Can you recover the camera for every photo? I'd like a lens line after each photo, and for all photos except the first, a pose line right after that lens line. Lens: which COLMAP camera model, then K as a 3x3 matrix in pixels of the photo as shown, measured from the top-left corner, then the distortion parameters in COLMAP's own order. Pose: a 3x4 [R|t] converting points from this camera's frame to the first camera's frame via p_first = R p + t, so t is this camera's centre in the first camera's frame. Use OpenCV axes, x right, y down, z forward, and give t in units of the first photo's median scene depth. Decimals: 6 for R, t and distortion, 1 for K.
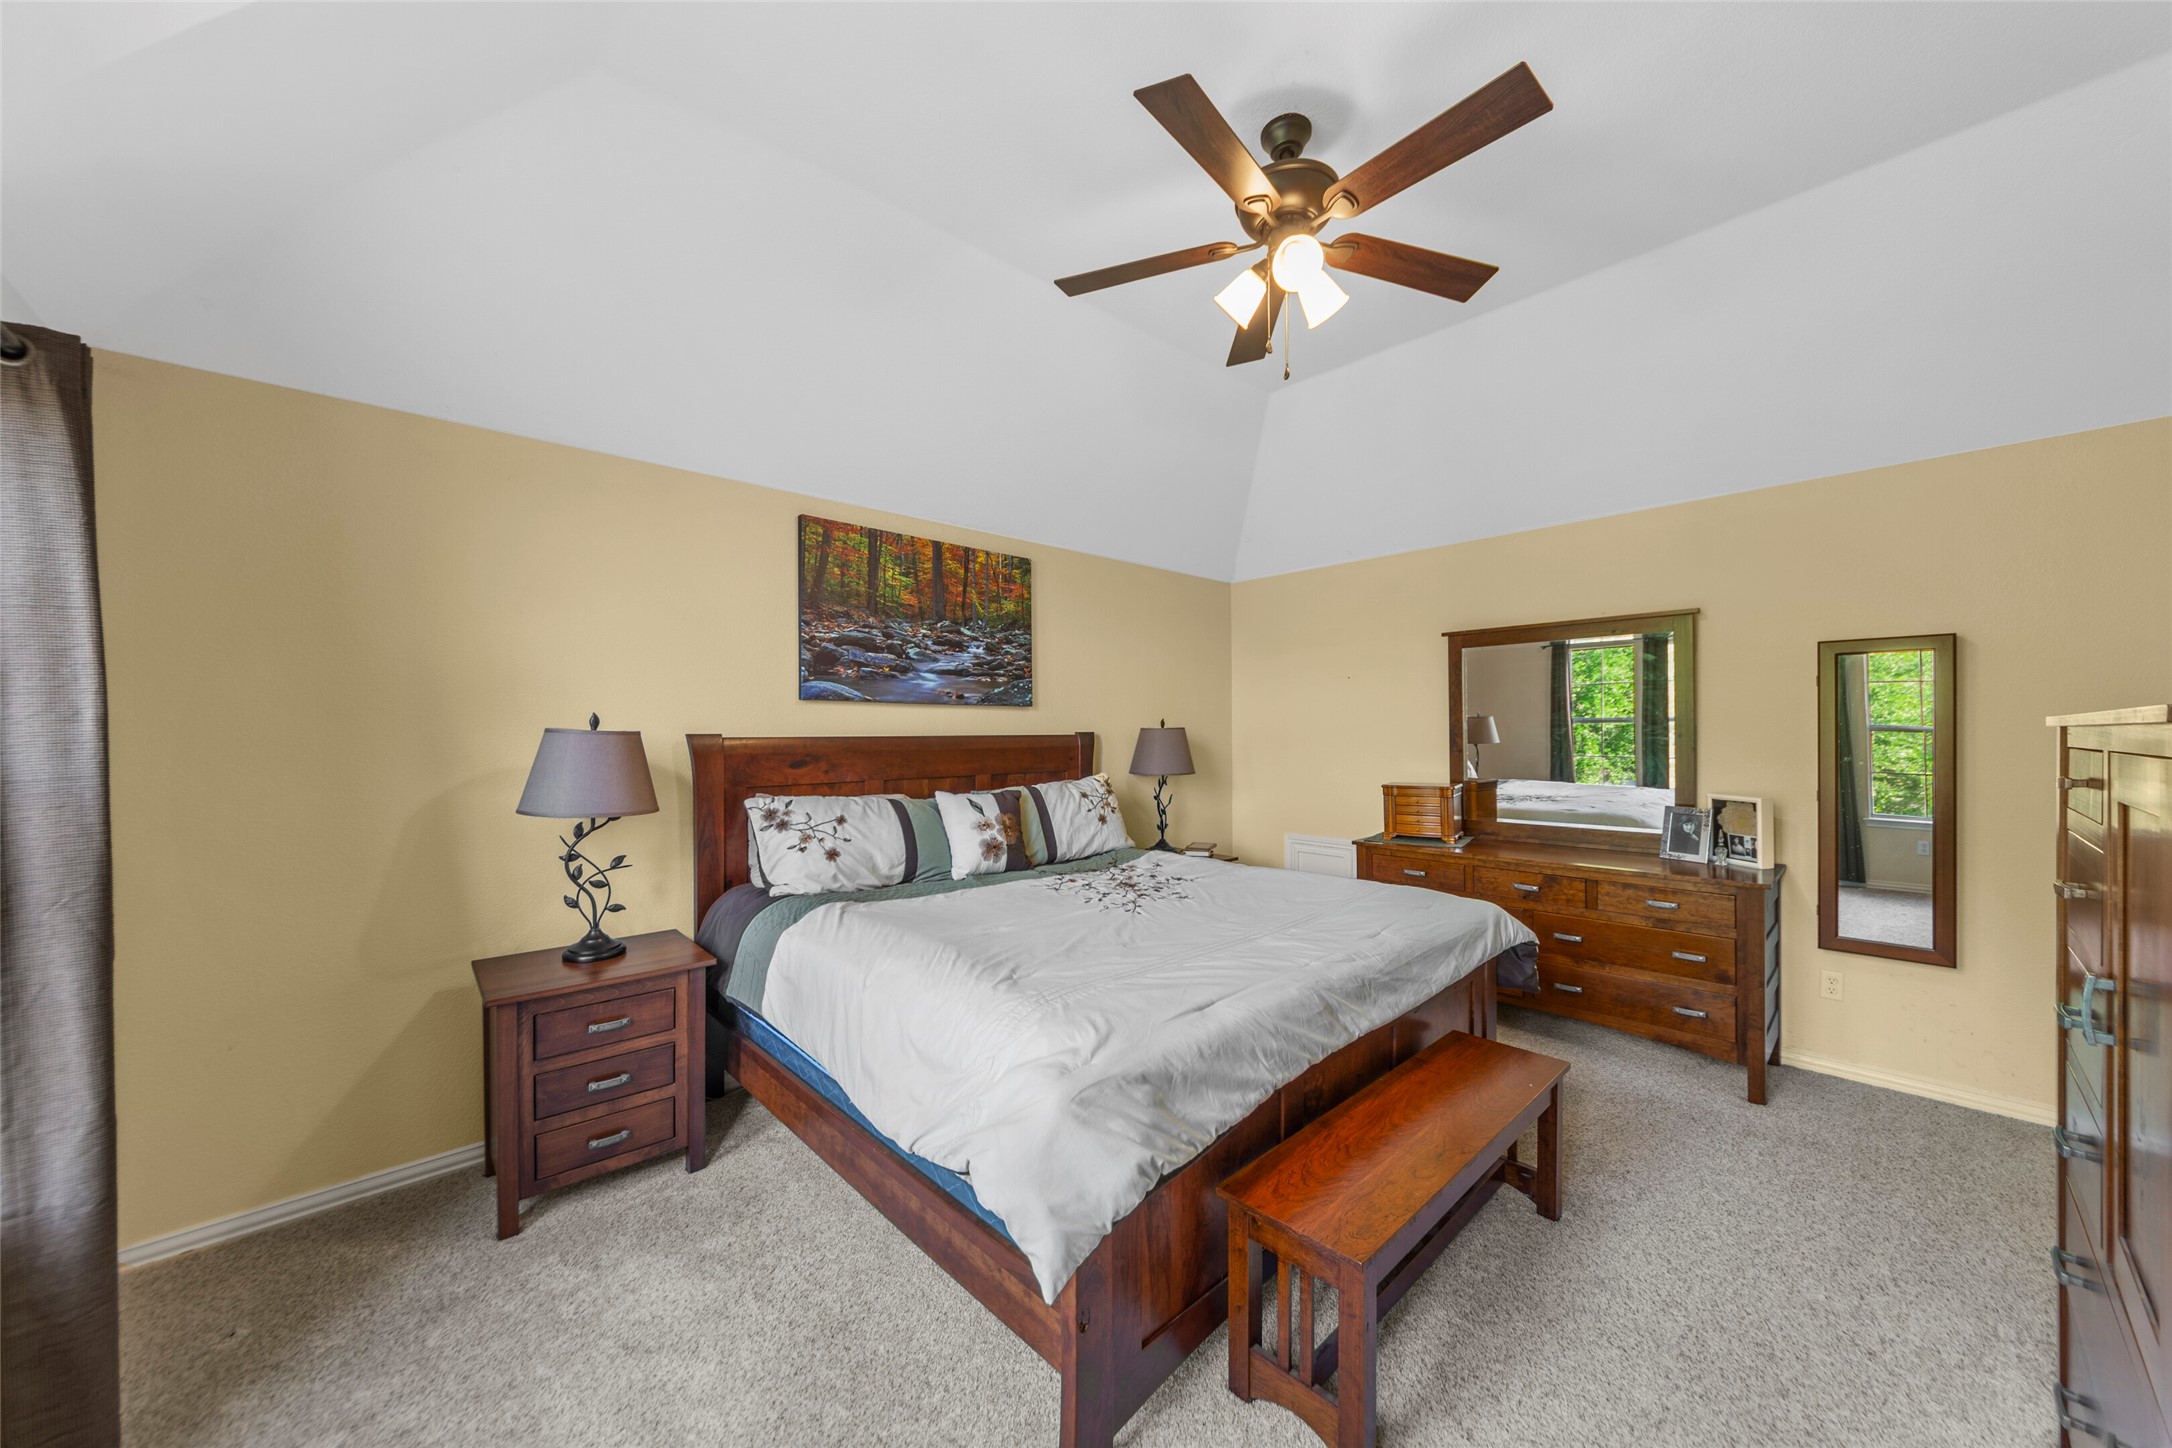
lens RADIAL K [[775.0, 0, 1091.1], [0, 775.0, 717.1], [0, 0, 1]] dist [-0.000719, -0.000045]
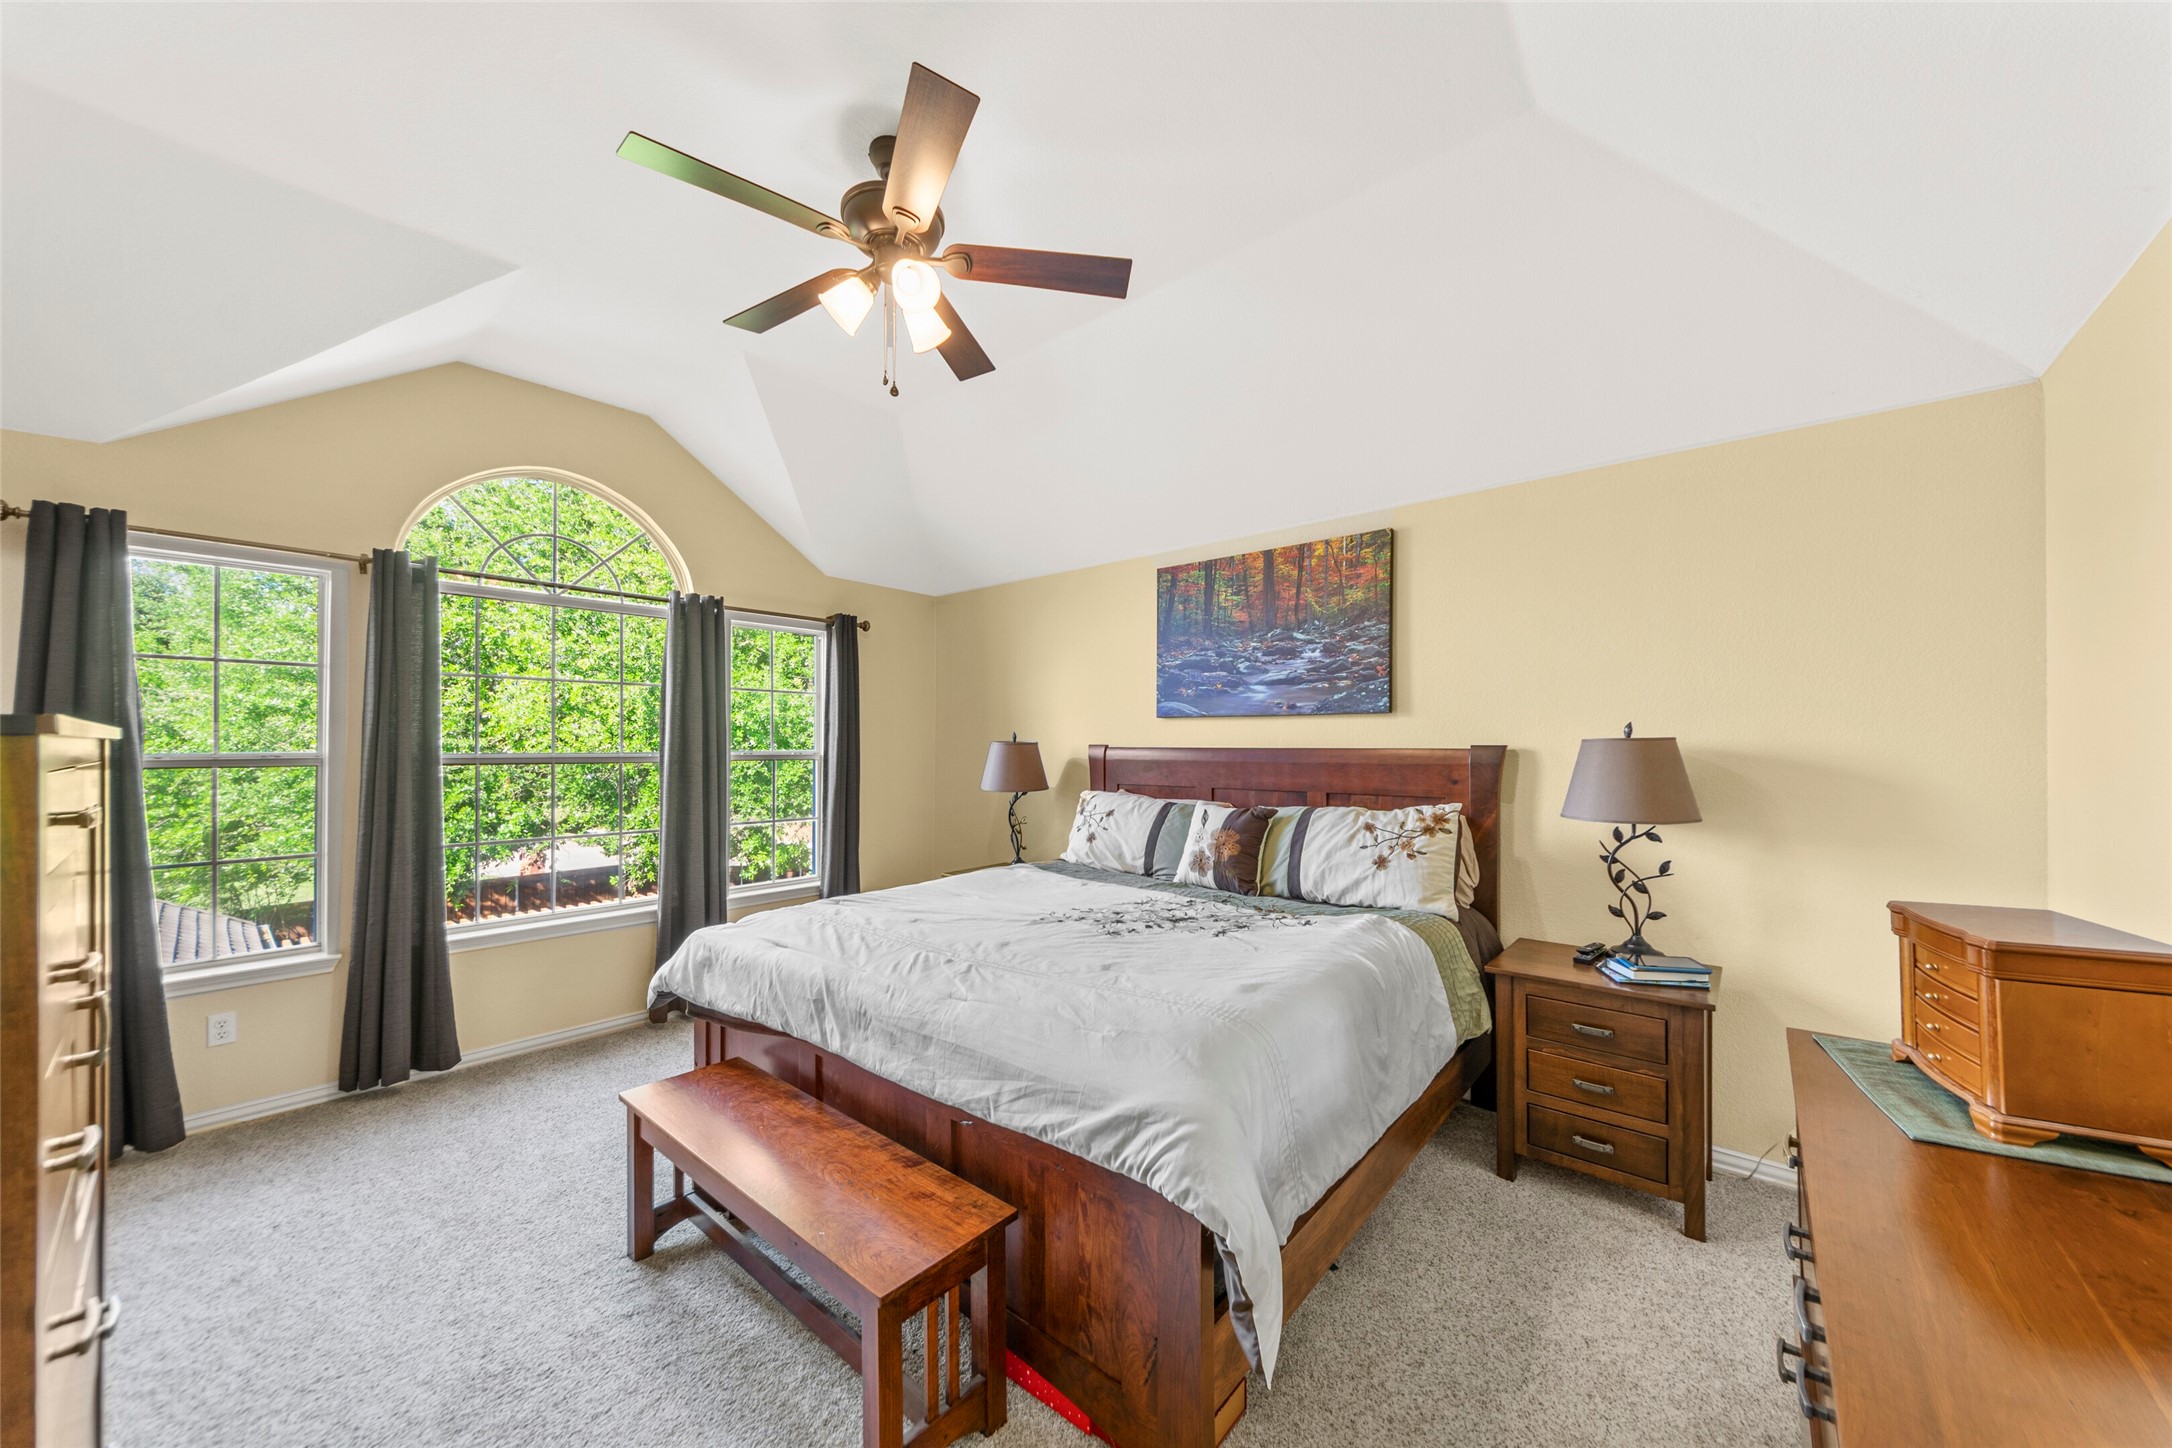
lens RADIAL K [[775.0, 0, 1091.9], [0, 775.0, 738.5], [0, 0, 1]] dist [-0.000719, -0.000045]
pose [[0.115826, 0.002975, -0.993265, 0.750491], [0.024728, 0.999677, 0.005878, 0.000832], [0.992962, -0.025243, 0.115715, 0.657076]]
